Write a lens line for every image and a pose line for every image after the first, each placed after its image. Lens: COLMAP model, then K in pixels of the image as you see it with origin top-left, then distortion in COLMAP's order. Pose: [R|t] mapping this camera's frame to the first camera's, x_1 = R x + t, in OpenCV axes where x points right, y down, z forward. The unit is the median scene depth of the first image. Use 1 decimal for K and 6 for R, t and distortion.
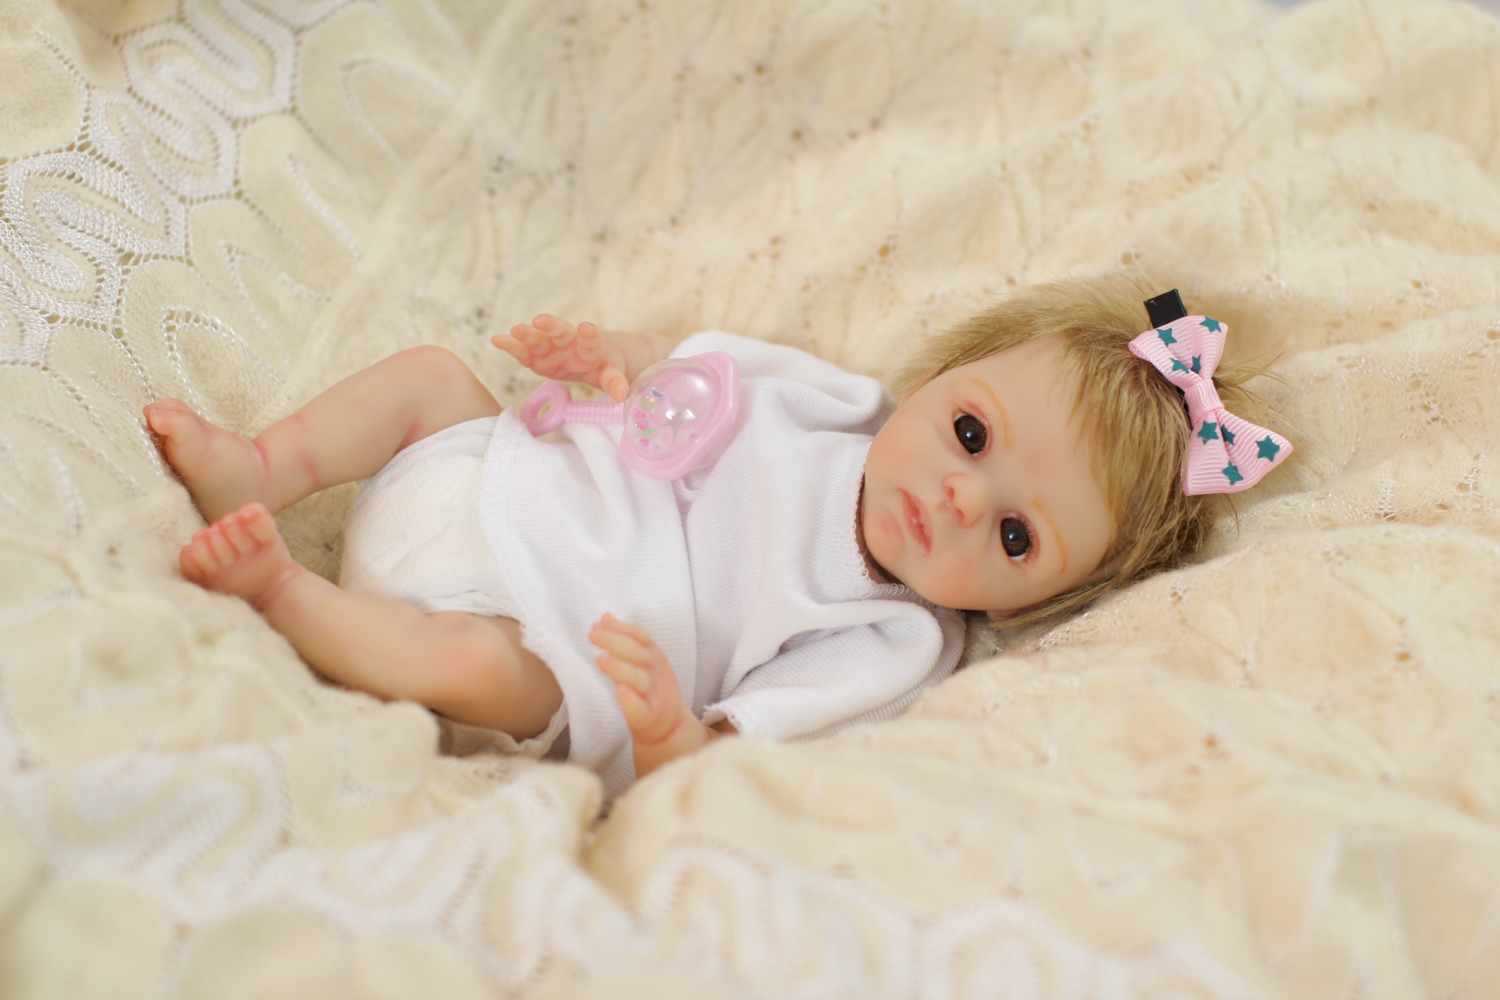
lens RADIAL K [[3476.0, 0, 750.0], [0, 3476.0, 500.0], [0, 0, 1]] dist [-0.213837, 0.523750]
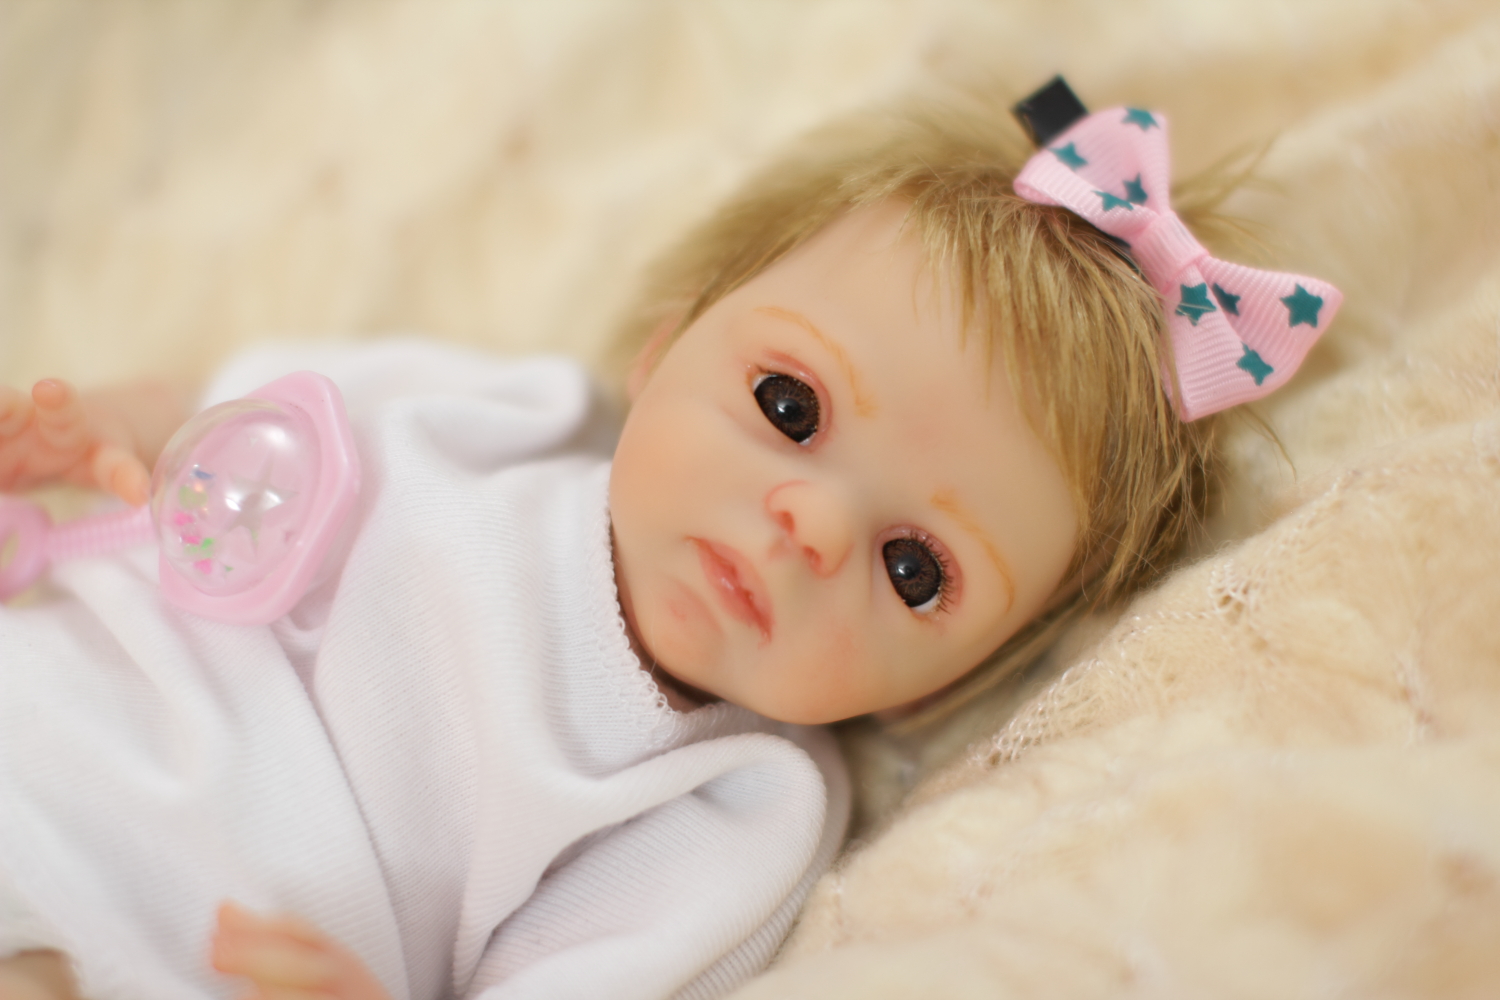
lens RADIAL K [[3476.0, 0, 750.0], [0, 3476.0, 500.0], [0, 0, 1]] dist [-0.213837, 0.523750]
pose [[0.958545, -0.241766, 0.150799, -0.027955], [0.241631, 0.970172, 0.019502, -0.016924], [-0.151016, 0.017744, 0.988372, 0.460011]]
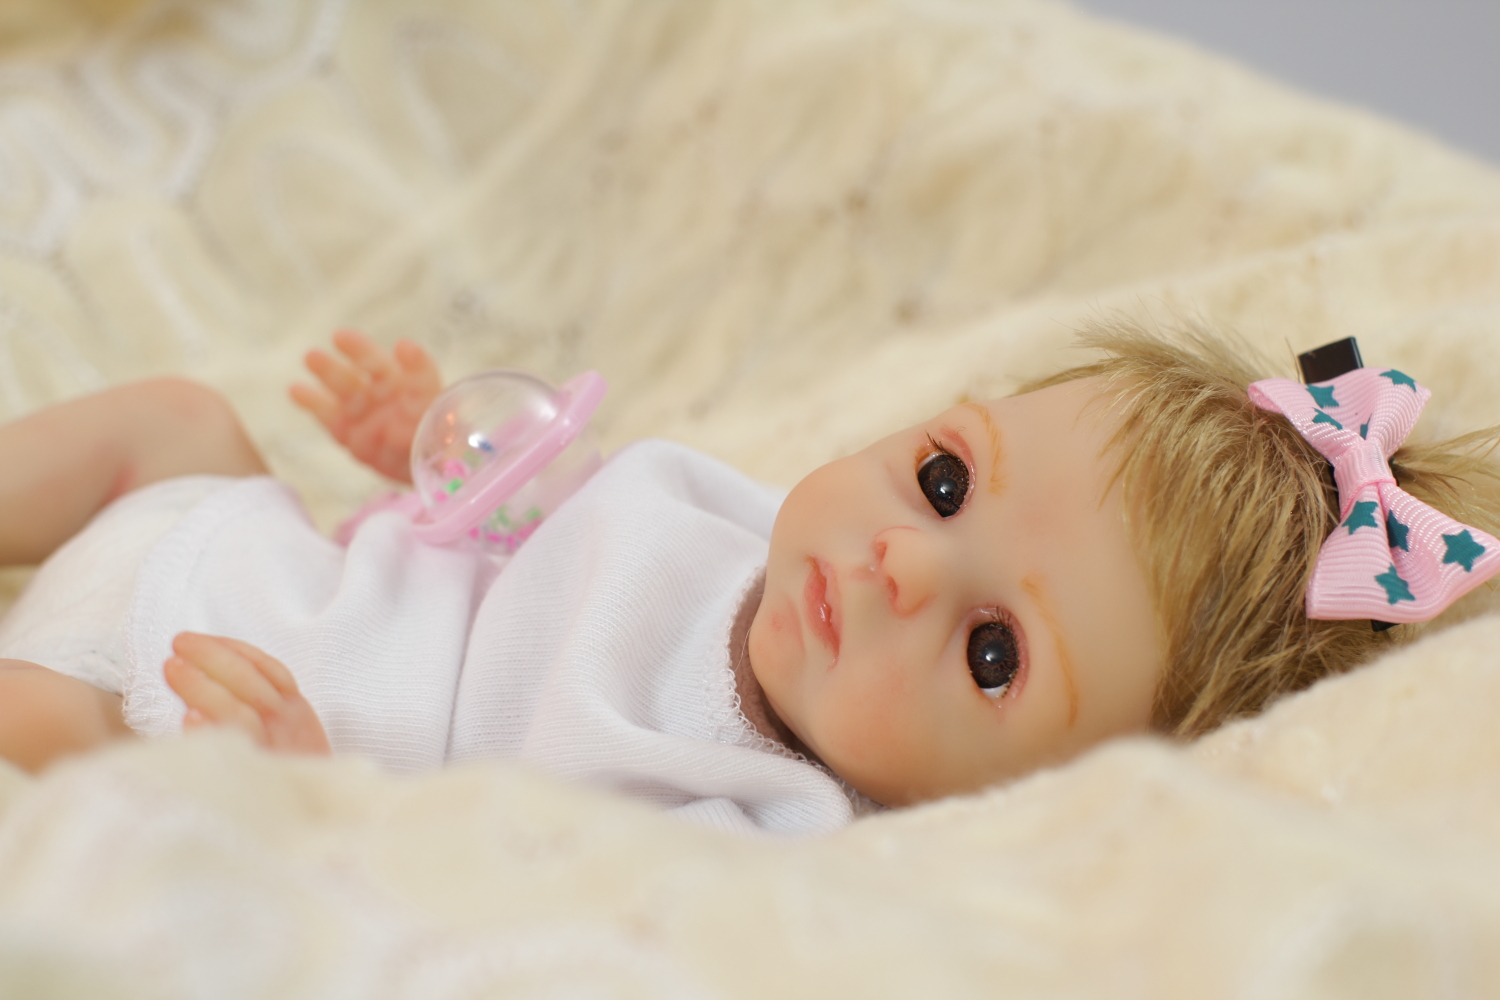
lens RADIAL K [[3476.0, 0, 750.0], [0, 3476.0, 500.0], [0, 0, 1]] dist [-0.213837, 0.523750]
pose [[0.965487, 0.076809, -0.248870, 0.175845], [-0.164829, 0.920026, -0.355505, 0.193922], [0.201661, 0.384256, 0.900933, 0.471116]]
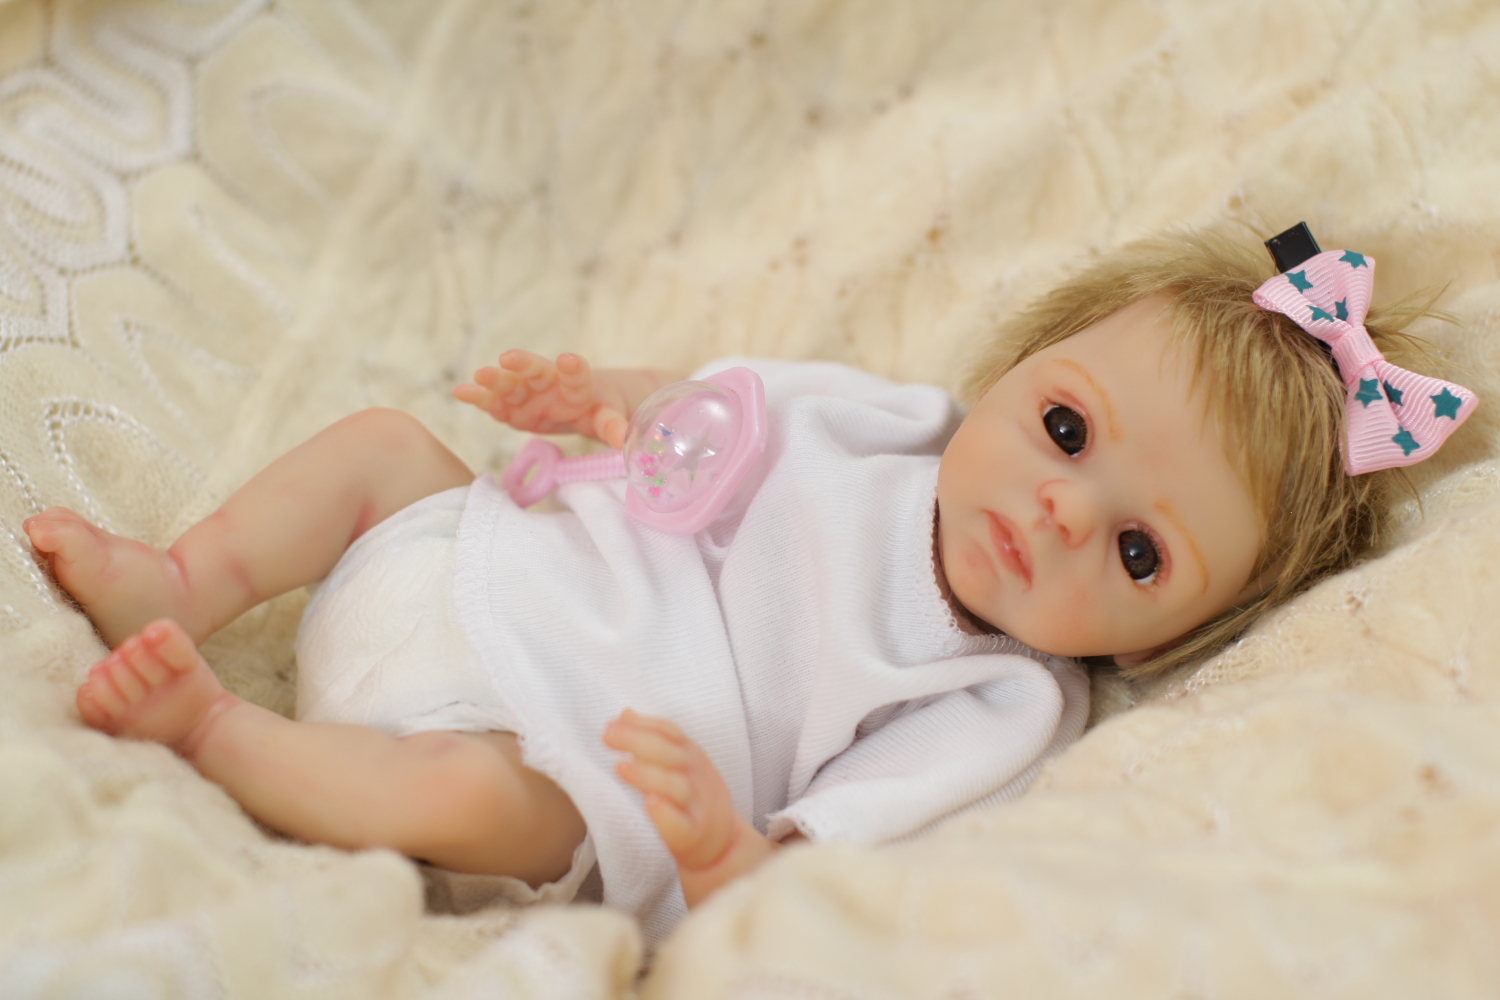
lens RADIAL K [[3476.0, 0, 750.0], [0, 3476.0, 500.0], [0, 0, 1]] dist [-0.213837, 0.523750]
pose [[0.992813, -0.116294, -0.028253, 0.013196], [0.114636, 0.991909, -0.054535, 0.030942], [0.034367, 0.050904, 0.998112, 0.219358]]
